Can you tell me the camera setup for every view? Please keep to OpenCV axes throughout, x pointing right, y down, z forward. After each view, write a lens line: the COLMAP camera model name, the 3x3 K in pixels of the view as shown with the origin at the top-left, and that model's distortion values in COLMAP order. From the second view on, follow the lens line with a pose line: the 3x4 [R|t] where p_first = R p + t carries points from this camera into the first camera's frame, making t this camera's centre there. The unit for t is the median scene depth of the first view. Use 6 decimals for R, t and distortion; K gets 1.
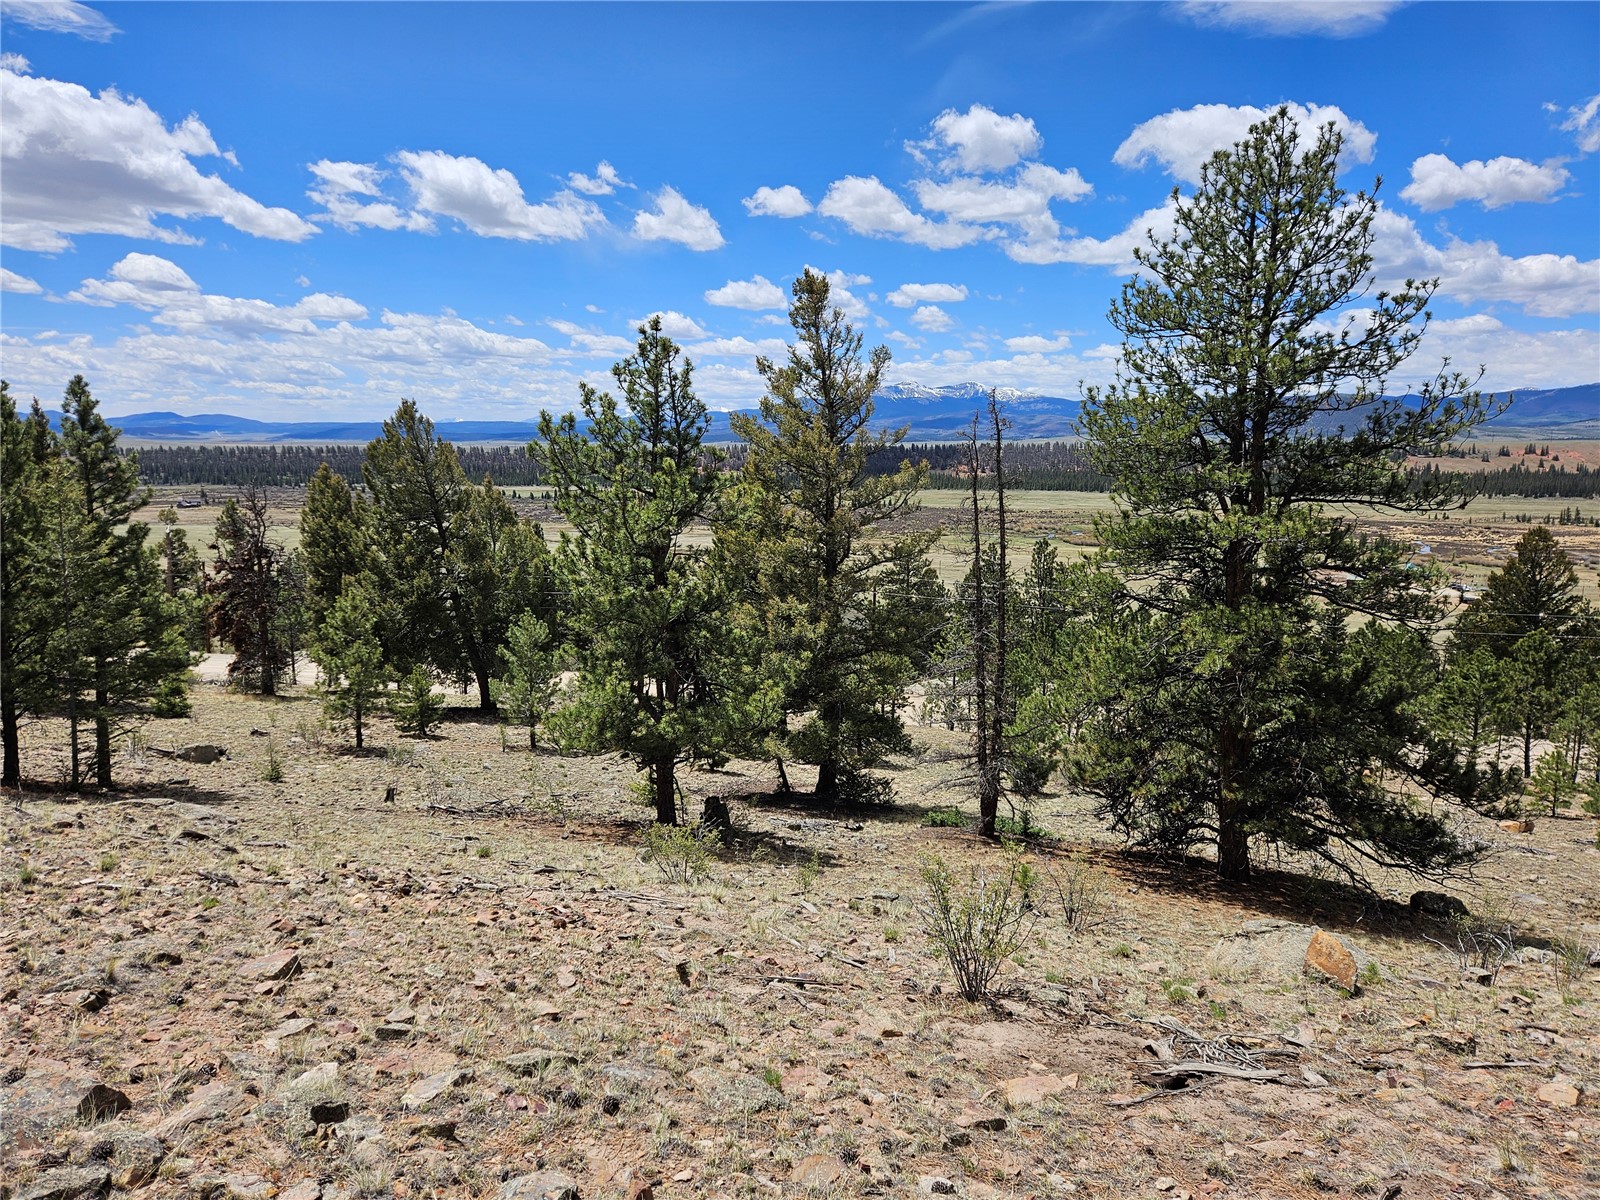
lens RADIAL K [[1178.8, 0, 803.9], [0, 1178.8, 603.7], [0, 0, 1]] dist [0.095652, -0.060058]
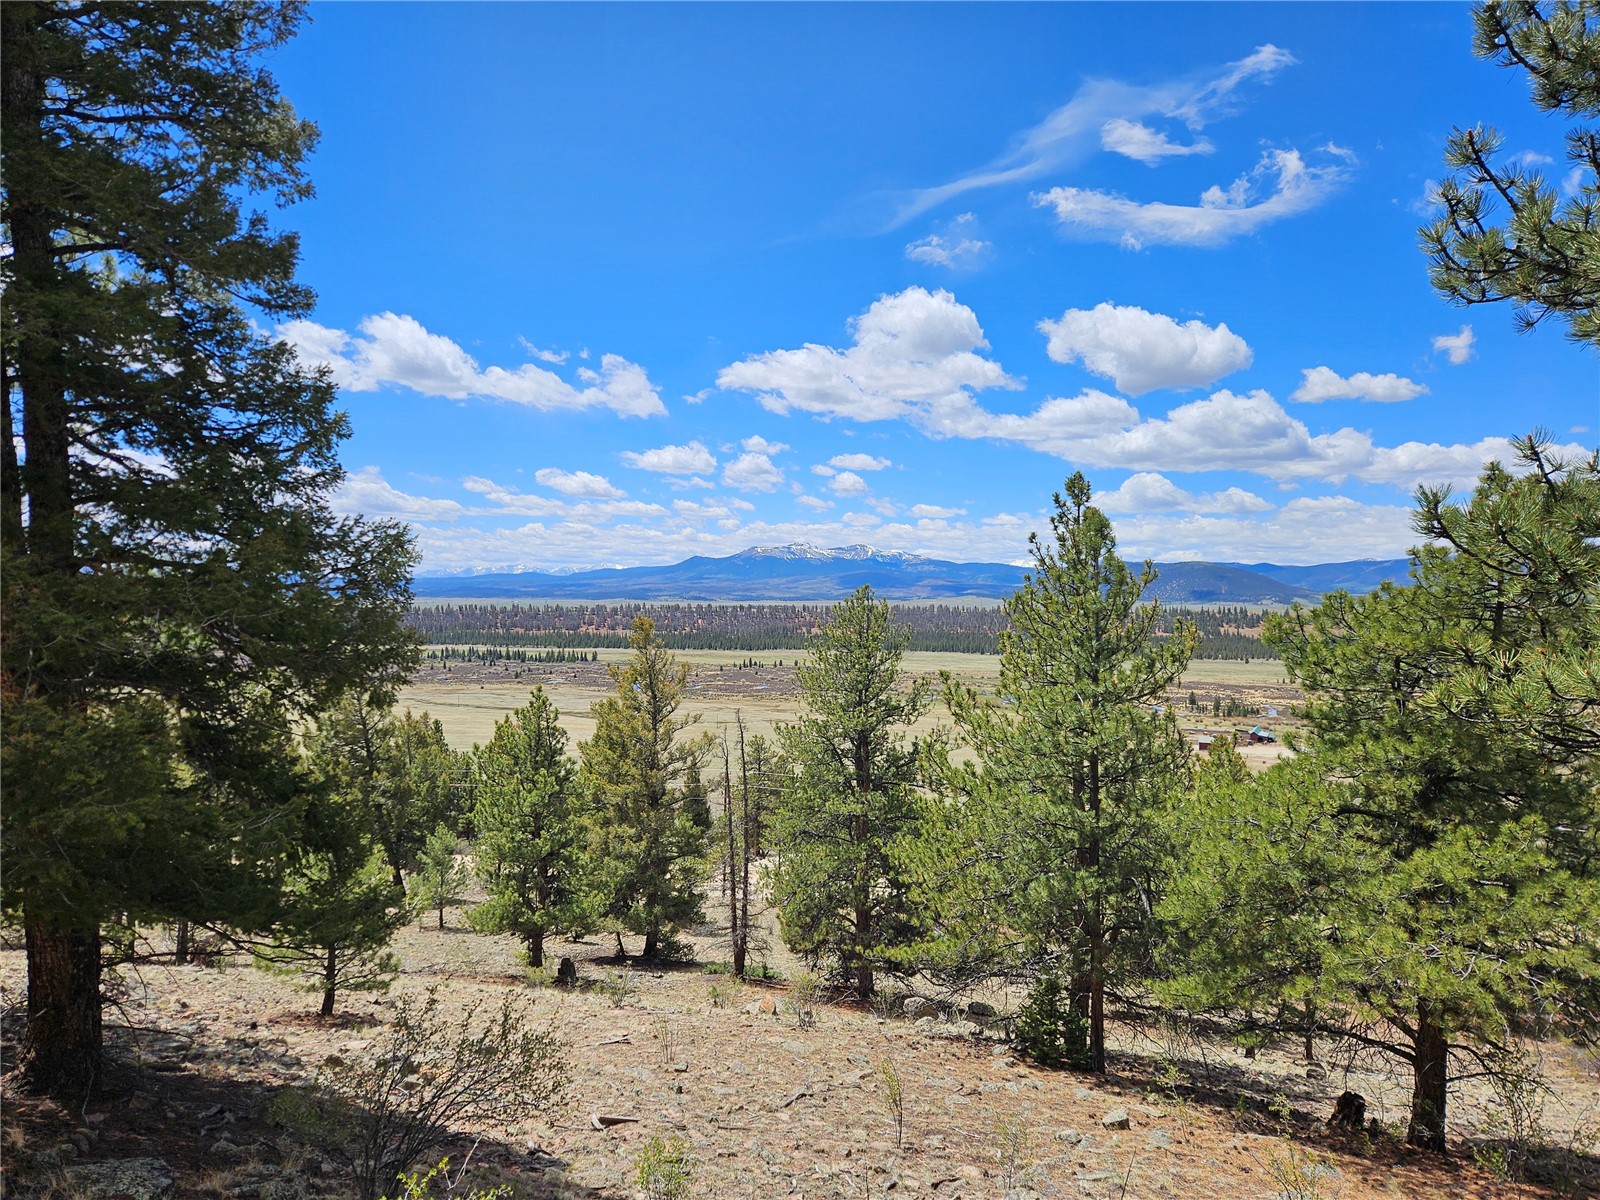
lens RADIAL K [[1175.4, 0, 798.8], [0, 1175.4, 602.3], [0, 0, 1]] dist [0.098875, -0.003102]
pose [[0.996298, 0.002690, 0.085926, 0.084809], [0.008861, 0.990973, -0.133766, -0.087290], [-0.085510, 0.134032, 0.987281, -0.616541]]
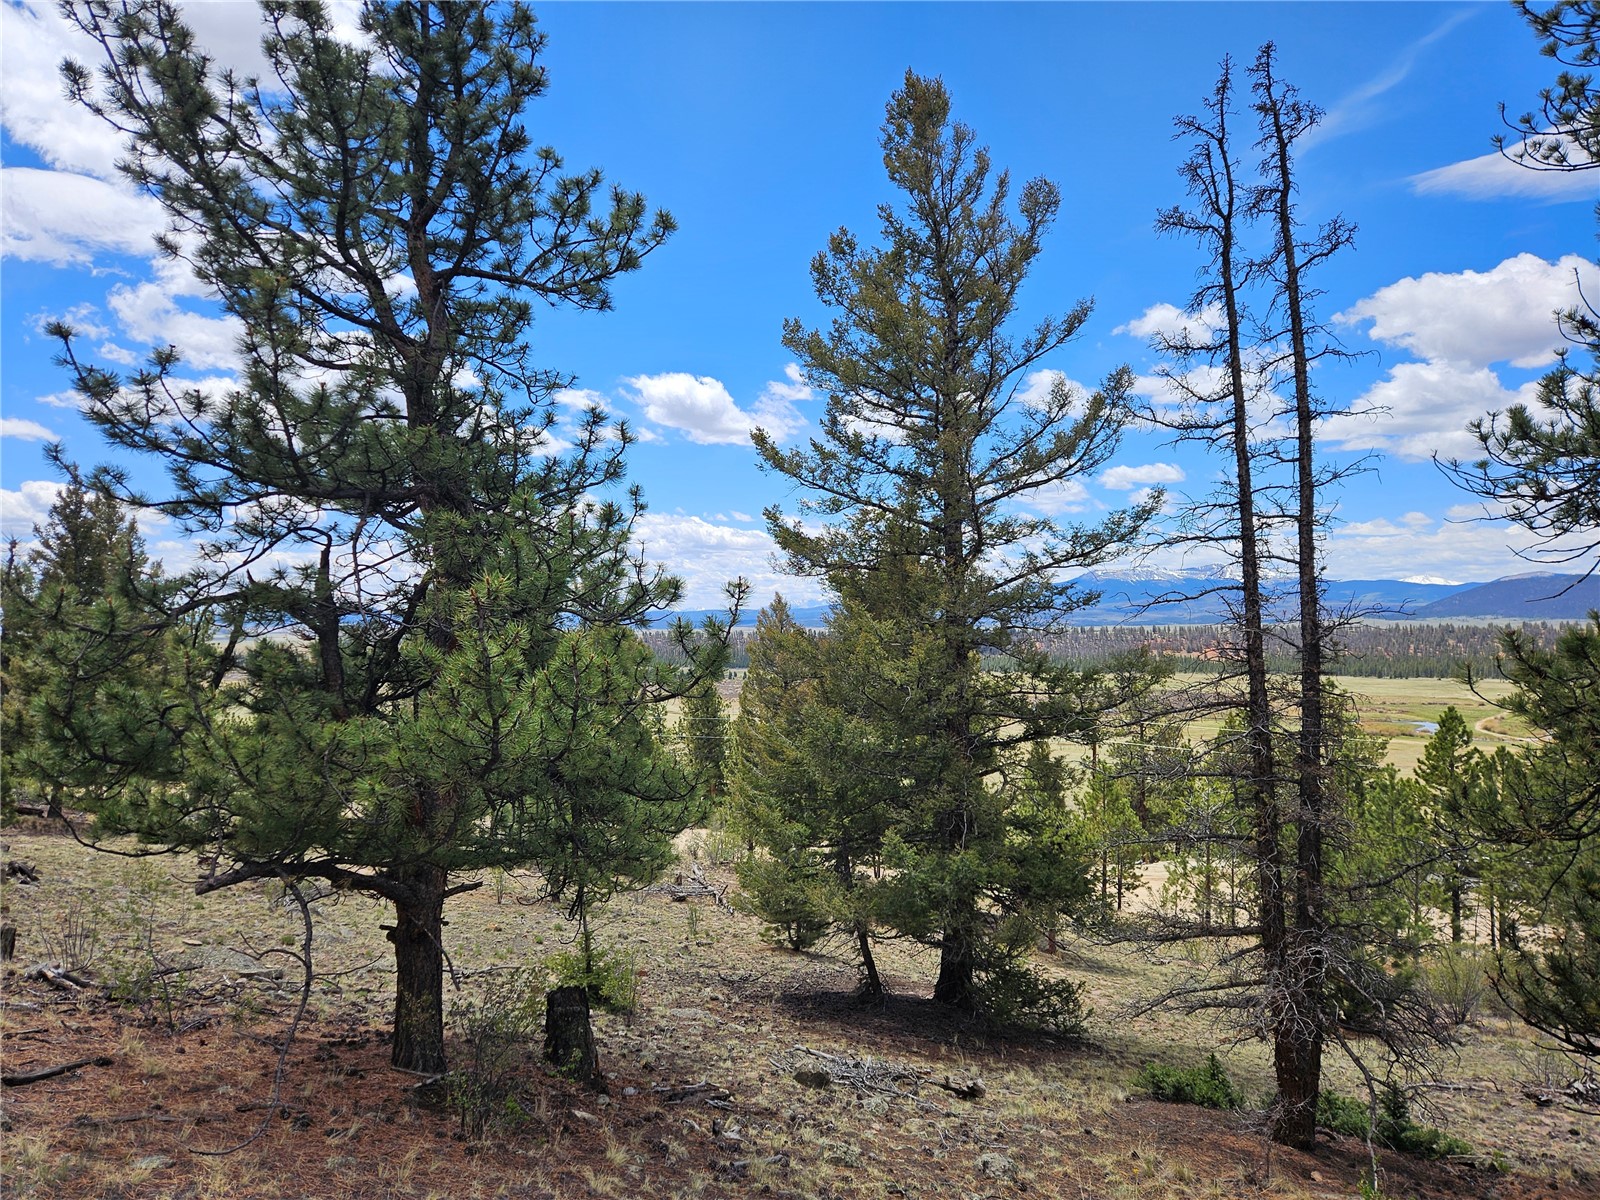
lens RADIAL K [[1171.8, 0, 762.3], [0, 1171.8, 602.1], [0, 0, 1]] dist [0.085992, -0.002196]
pose [[0.973779, -0.013413, -0.227099, 0.066140], [-0.023209, 0.987194, -0.157826, 0.075794], [0.226308, 0.158958, 0.960998, 0.483021]]
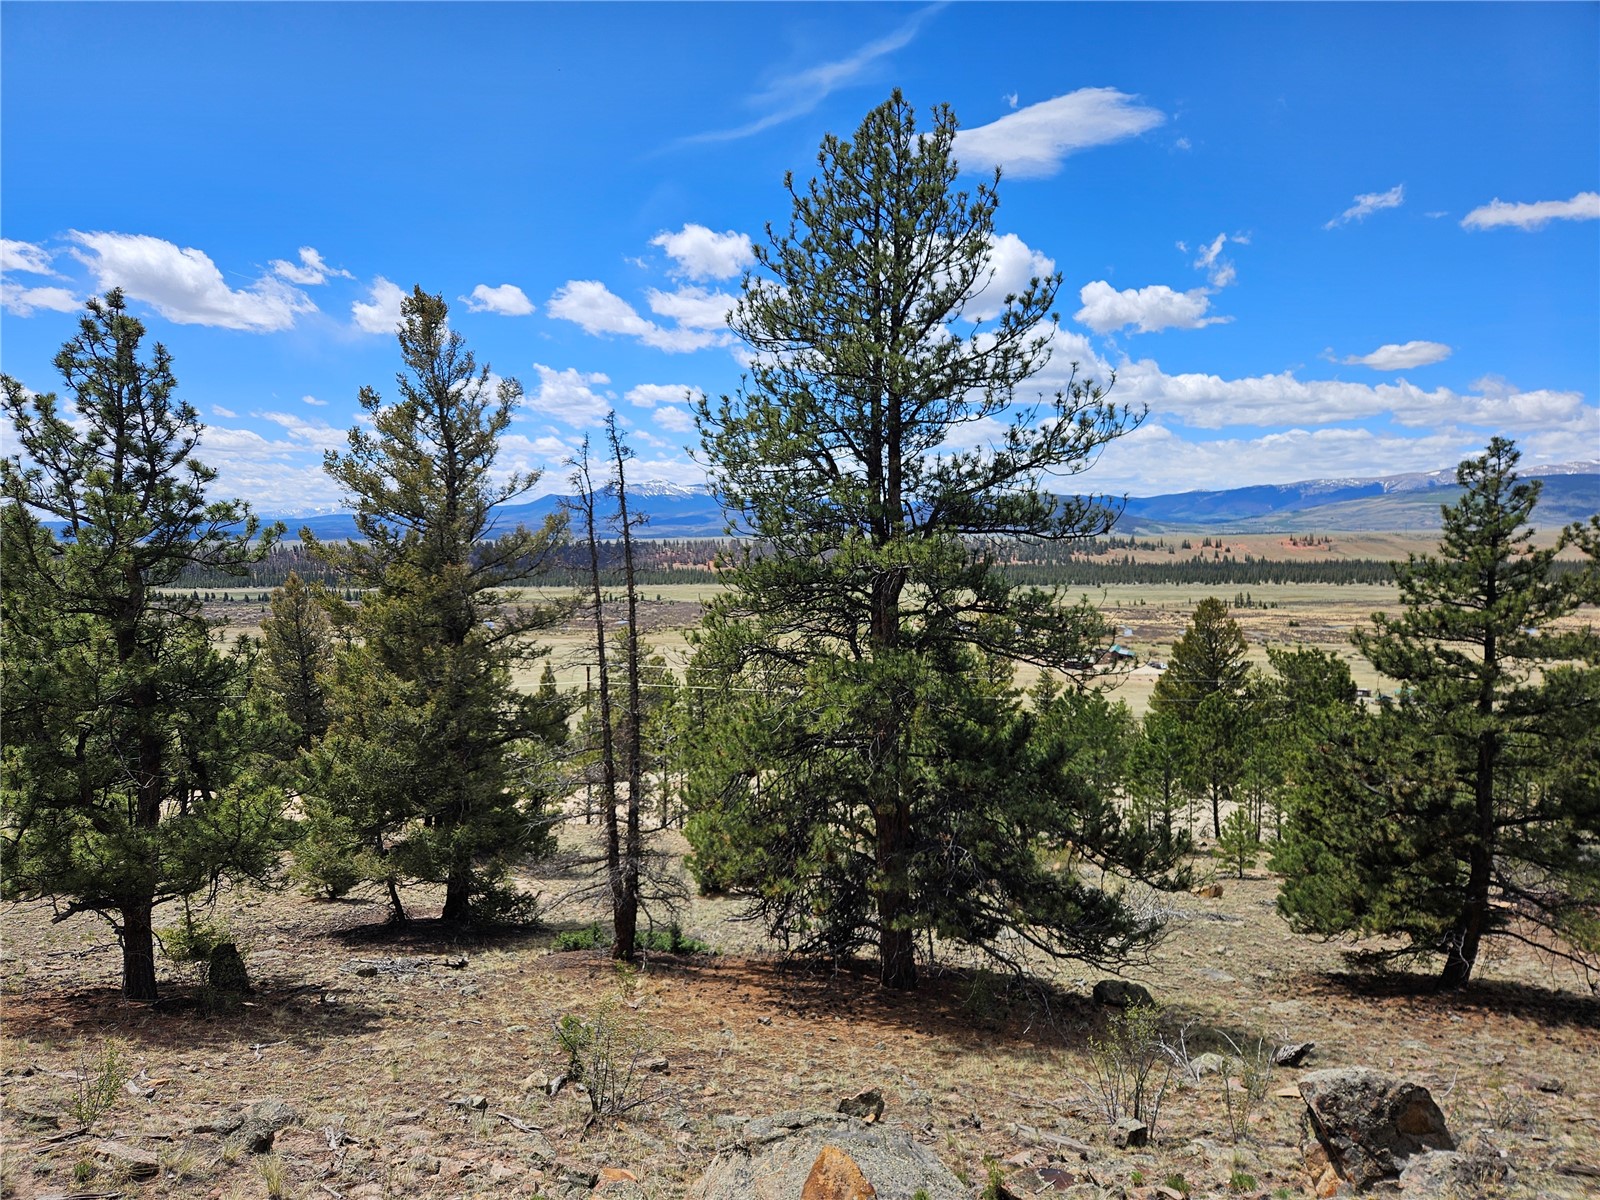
lens RADIAL K [[1168.6, 0, 803.2], [0, 1168.6, 591.7], [0, 0, 1]] dist [0.125806, -0.072025]
pose [[0.978314, -0.021321, 0.206025, 0.100444], [0.040212, 0.995313, -0.087946, 0.019763], [-0.203184, 0.094323, 0.974587, 0.139707]]
